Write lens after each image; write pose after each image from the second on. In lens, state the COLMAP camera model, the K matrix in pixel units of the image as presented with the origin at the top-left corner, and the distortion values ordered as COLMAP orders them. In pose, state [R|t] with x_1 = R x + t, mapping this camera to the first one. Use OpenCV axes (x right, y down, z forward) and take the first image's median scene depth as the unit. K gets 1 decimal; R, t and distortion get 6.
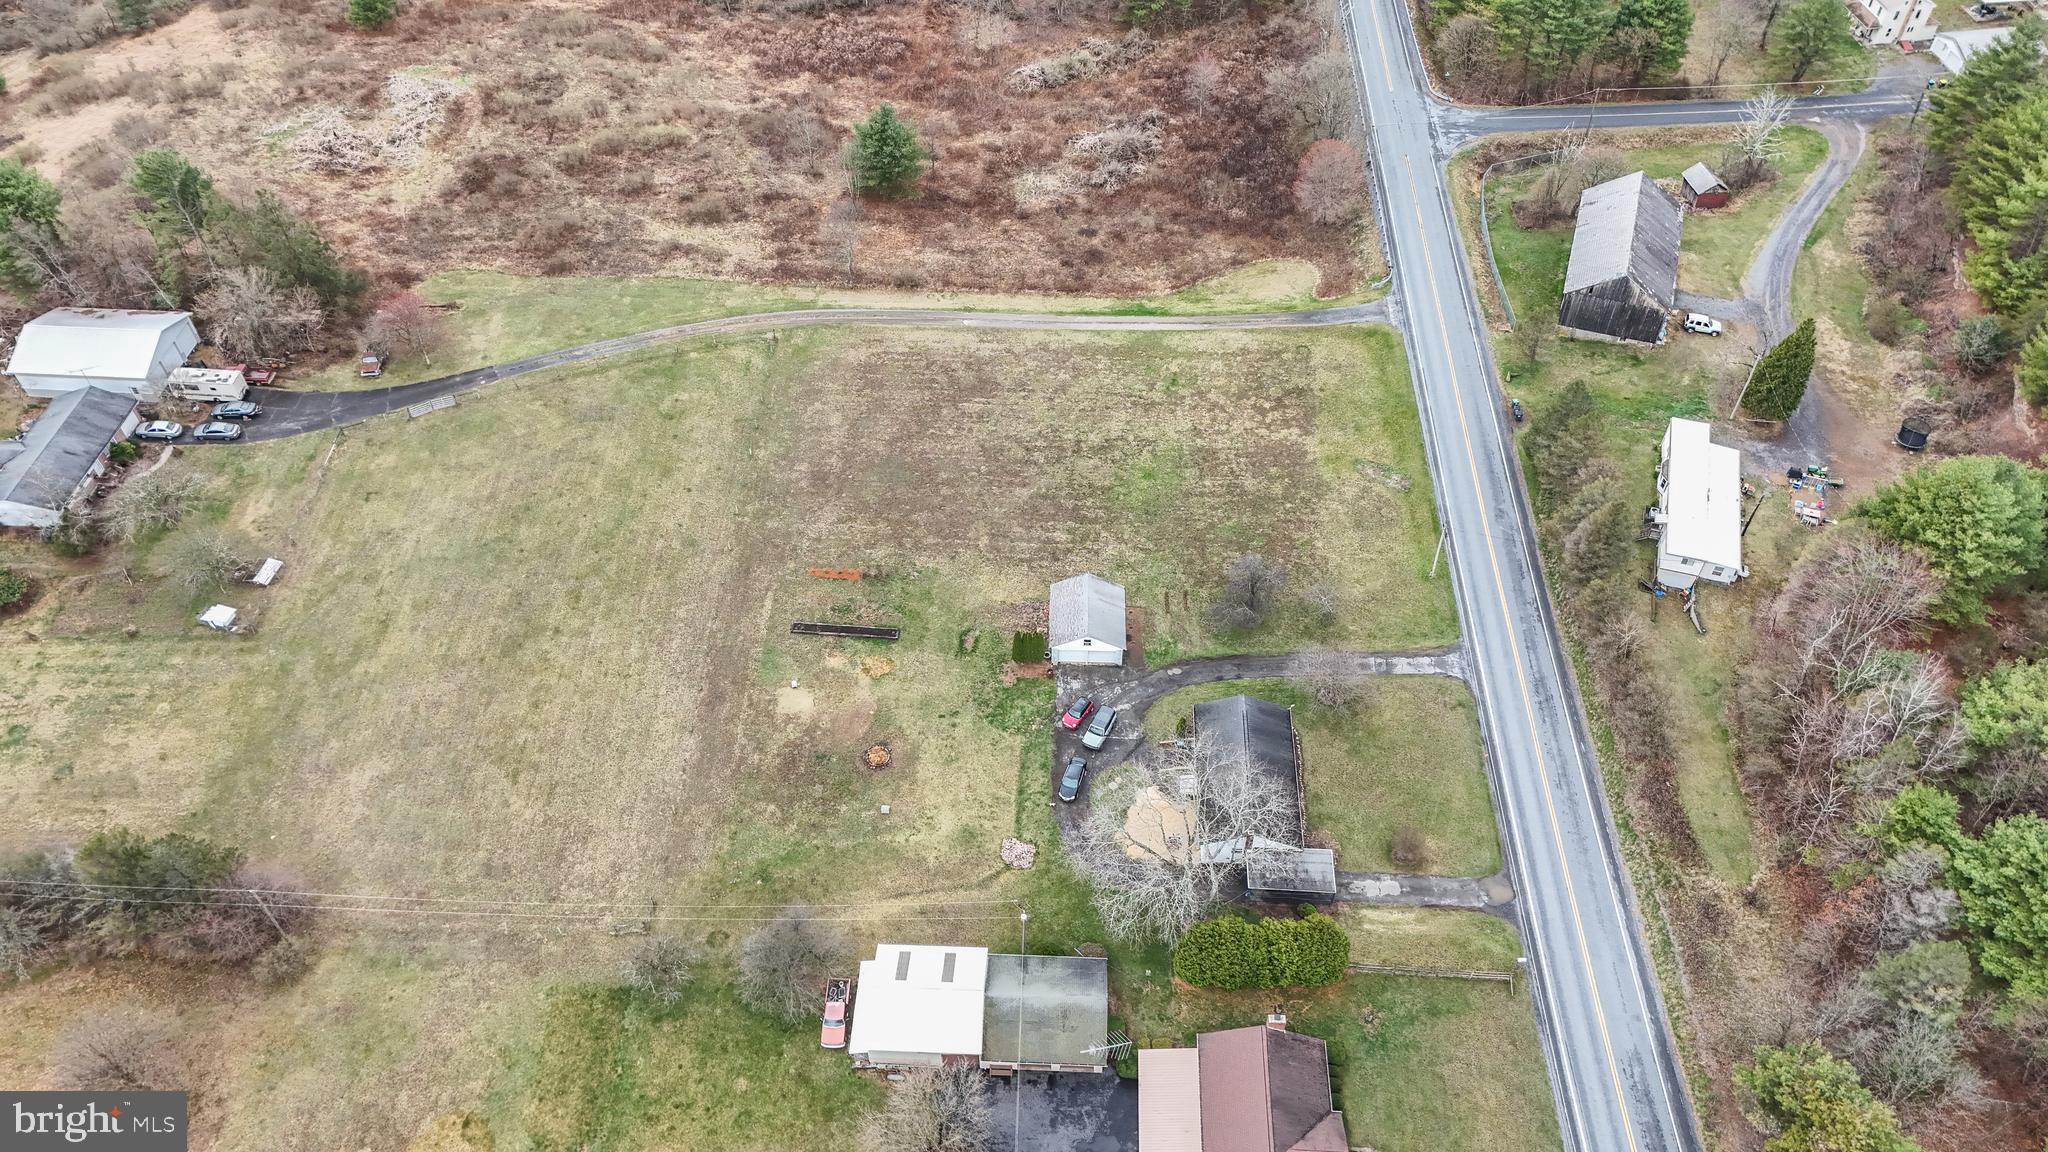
lens RADIAL K [[1495.7, 0, 1018.8], [0, 1495.7, 577.6], [0, 0, 1]] dist [0.094828, -0.094816]
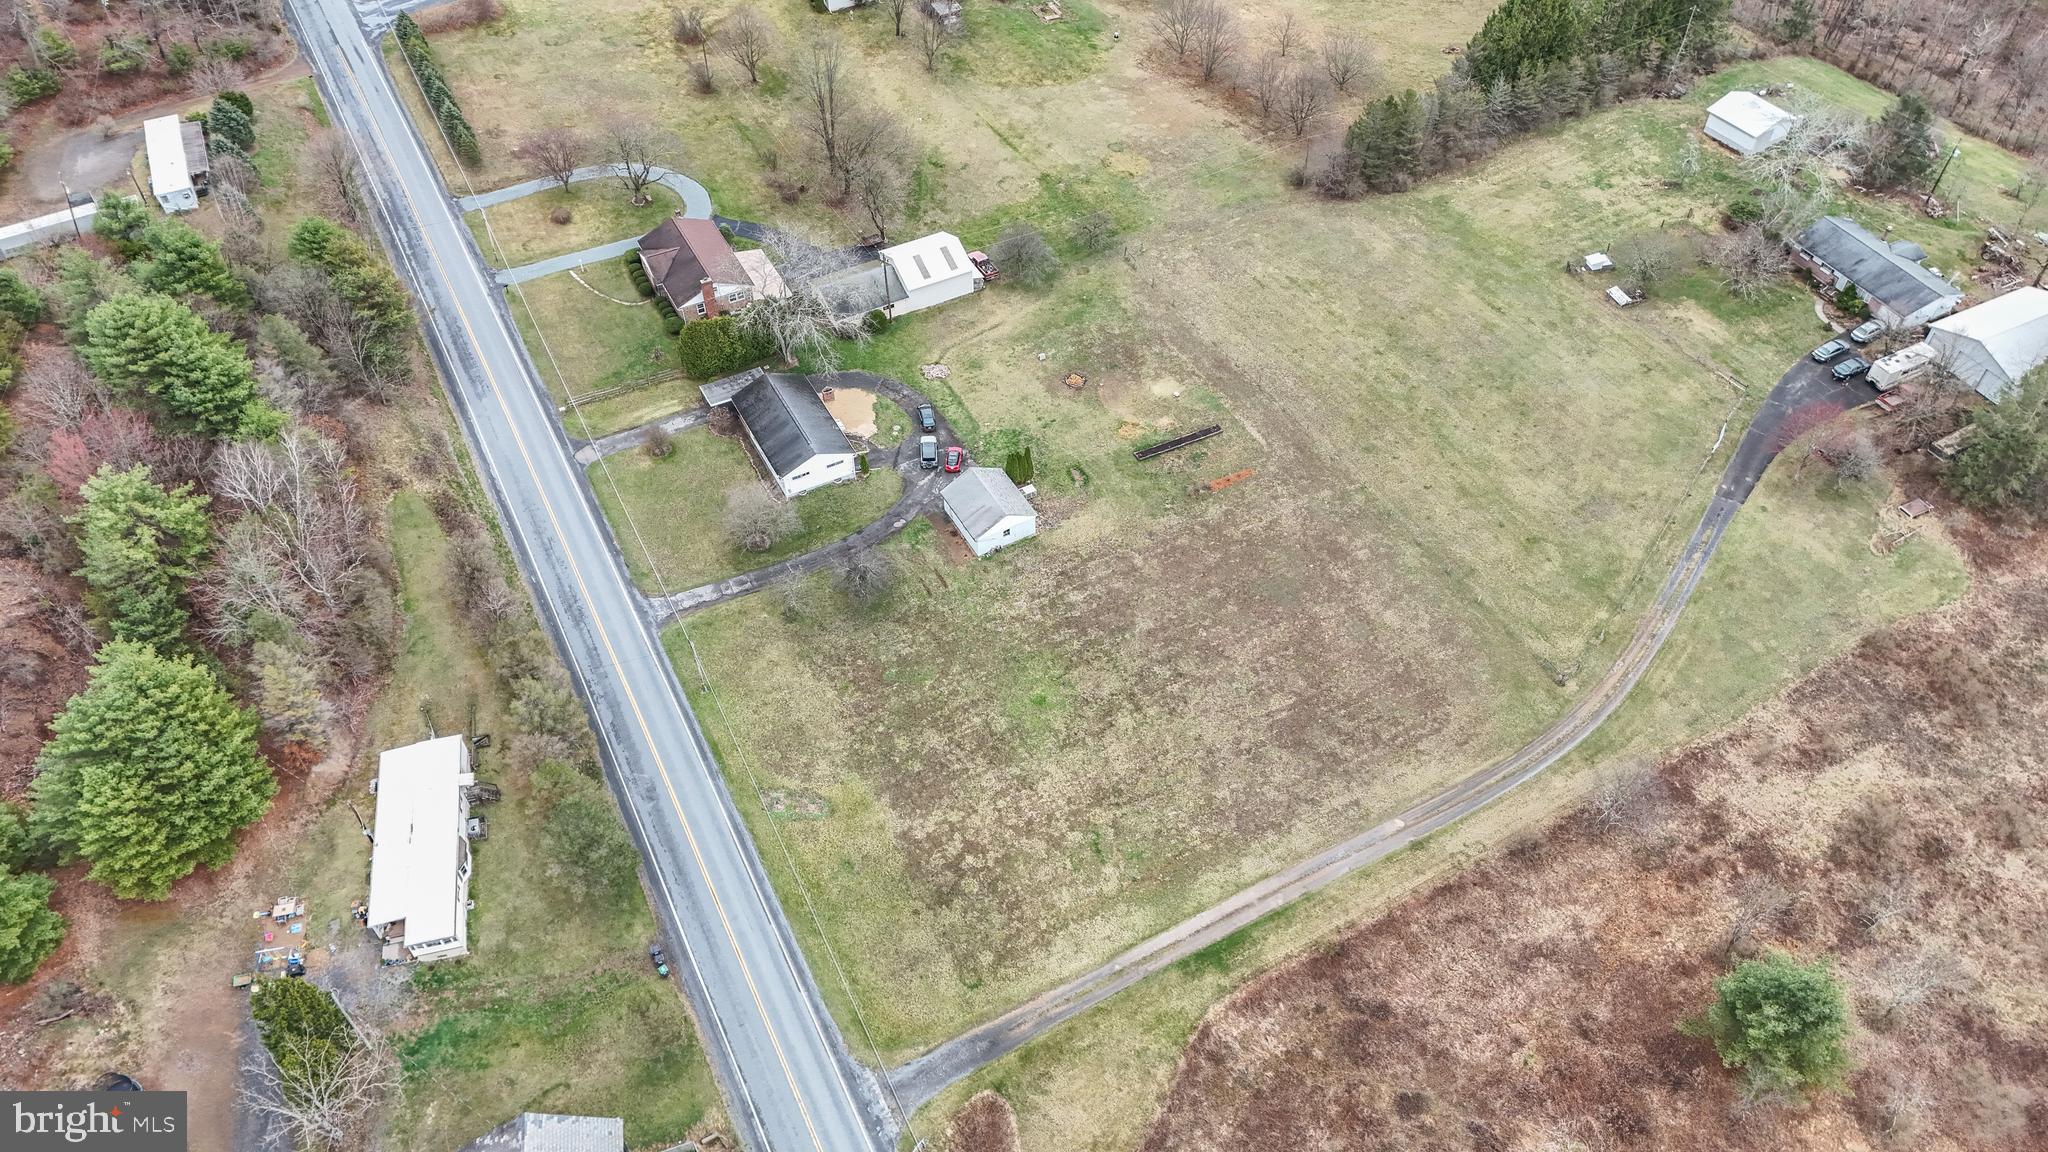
lens RADIAL K [[1495.7, 0, 1022.0], [0, 1495.7, 577.4], [0, 0, 1]] dist [0.094828, -0.094816]
pose [[-0.863159, 0.385026, -0.326666, 0.364951], [-0.360807, -0.017731, 0.932472, -0.905472], [0.353234, 0.922735, 0.154225, 0.820086]]
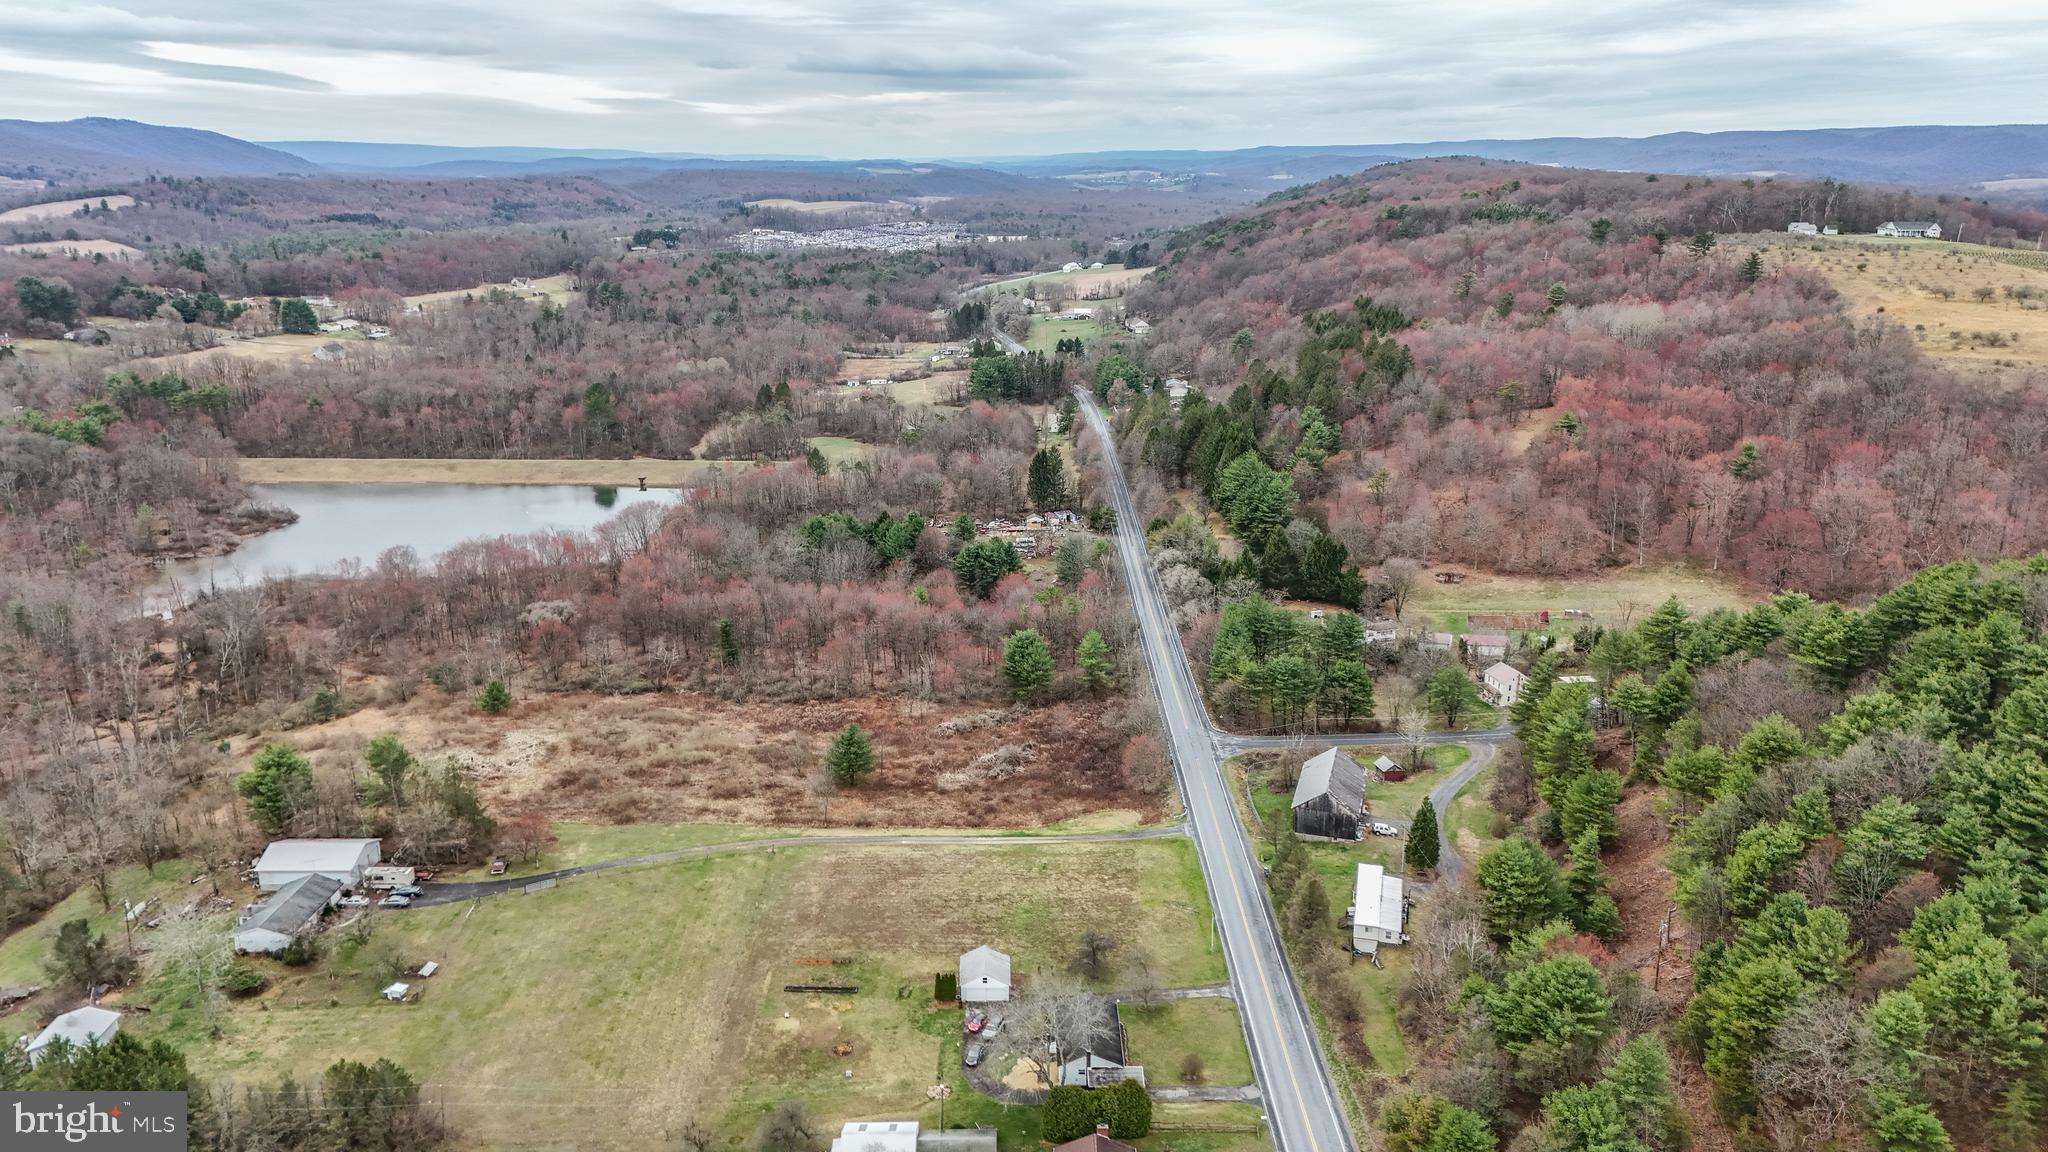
lens RADIAL K [[1495.7, 0, 1019.9], [0, 1495.7, 564.4], [0, 0, 1]] dist [0.094828, -0.094816]
pose [[0.998609, -0.006205, 0.052359, 0.004046], [0.033327, 0.843789, -0.535639, 0.453385], [-0.040856, 0.536639, 0.842822, -0.455307]]
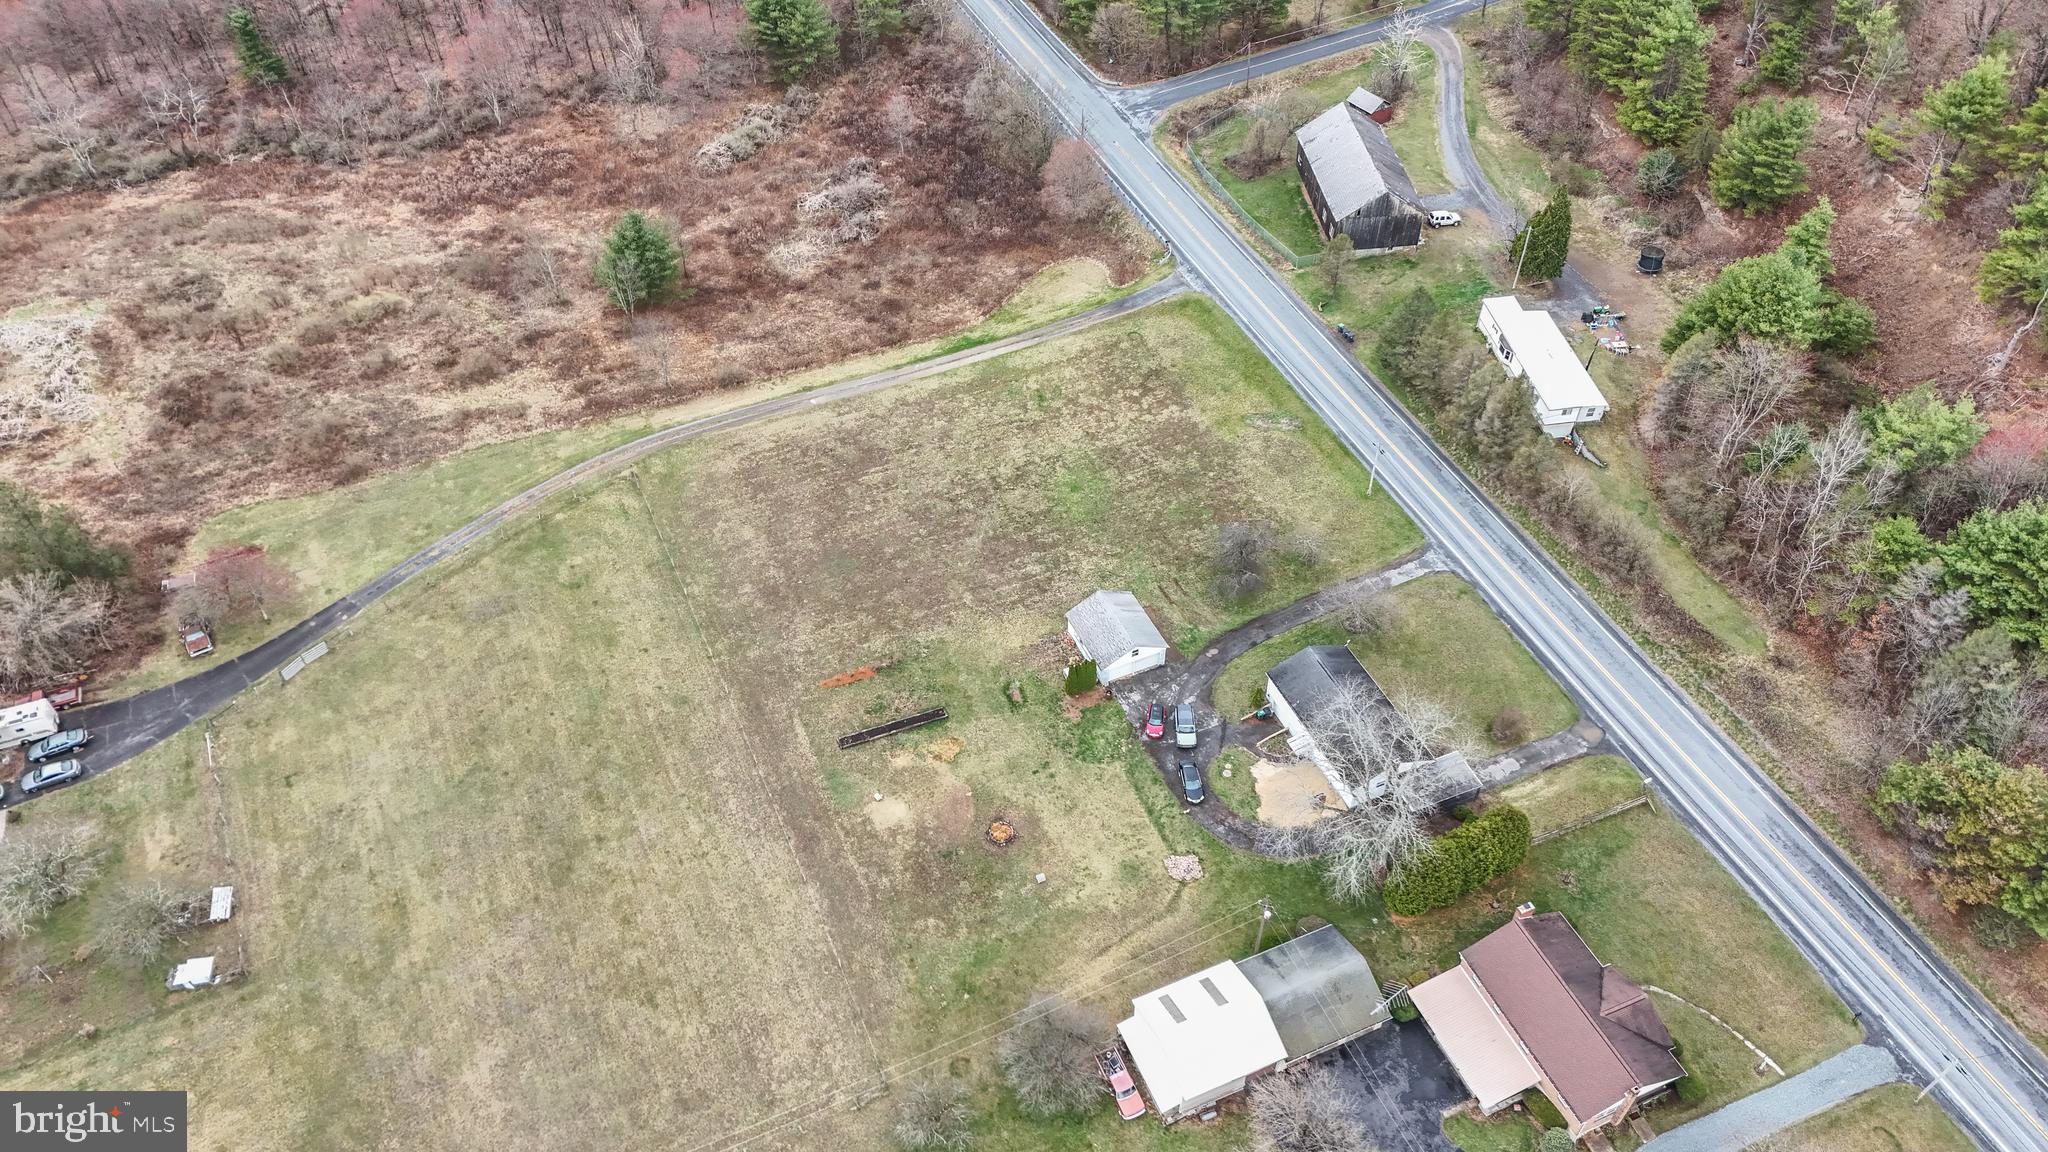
lens RADIAL K [[1495.7, 0, 1019.6], [0, 1495.7, 578.5], [0, 0, 1]] dist [0.094828, -0.094816]
pose [[0.898482, -0.316345, 0.304395, -0.284792], [0.324088, 0.945665, 0.026178, -0.050547], [-0.296137, 0.075131, 0.952186, 0.049950]]
